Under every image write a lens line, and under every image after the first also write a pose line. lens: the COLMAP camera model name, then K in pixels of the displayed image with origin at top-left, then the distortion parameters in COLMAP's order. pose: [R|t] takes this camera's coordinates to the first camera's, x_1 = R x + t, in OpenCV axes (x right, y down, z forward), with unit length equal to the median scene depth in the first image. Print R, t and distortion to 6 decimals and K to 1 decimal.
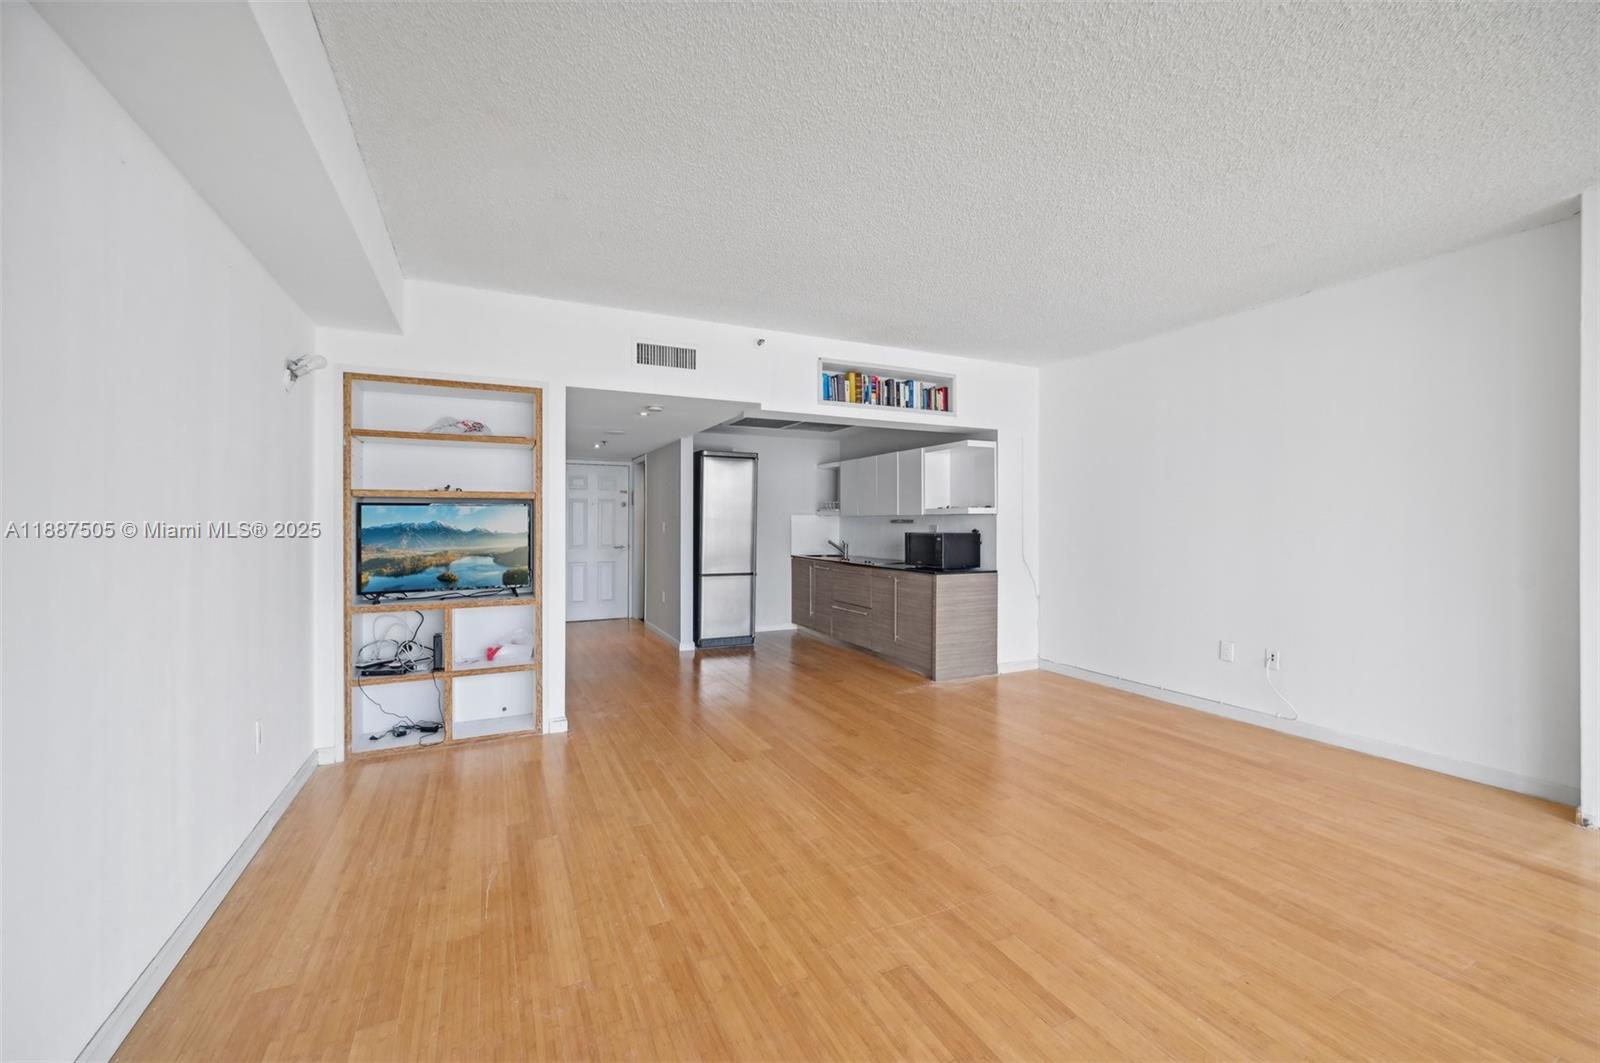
lens RADIAL K [[649.2, 0, 799.2], [0, 649.2, 521.4], [0, 0, 1]] dist [-0.000986, -0.000023]
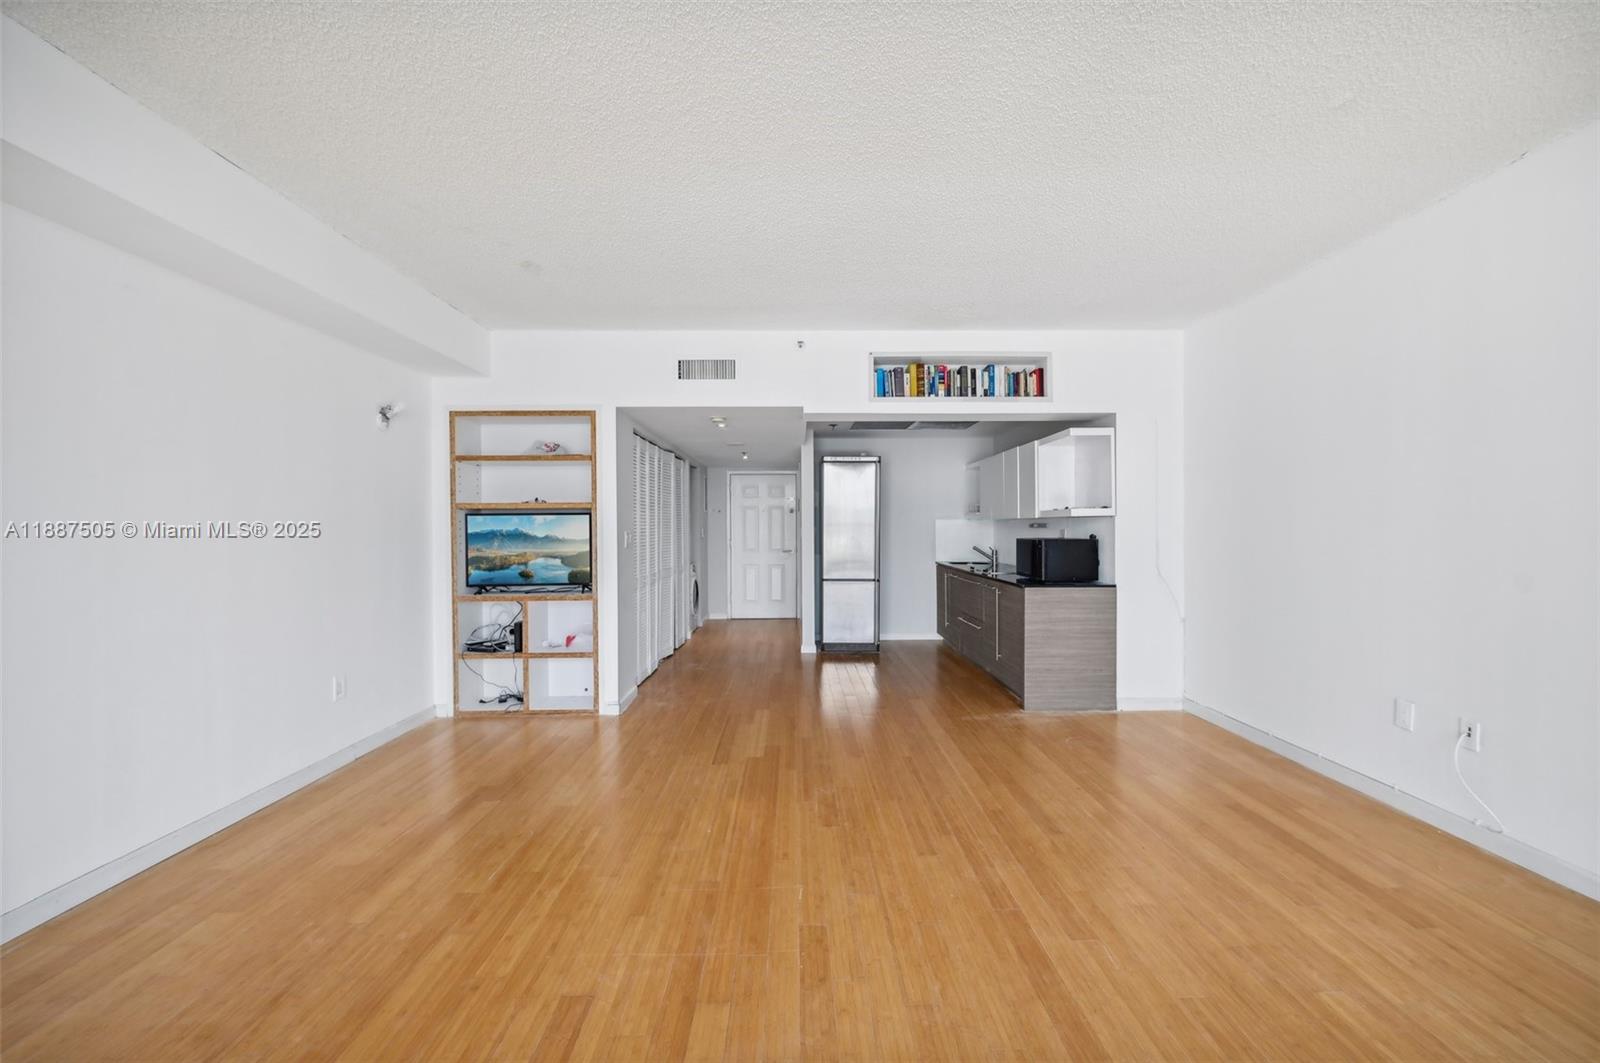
lens RADIAL K [[637.7, 0, 800.0], [0, 637.7, 531.5], [0, 0, 1]] dist [-0.000797, -0.000031]
pose [[0.904697, -0.002301, -0.426049, 0.322463], [0.005445, 0.999966, 0.006160, 0.001359], [0.426020, -0.007893, 0.904679, 0.114080]]
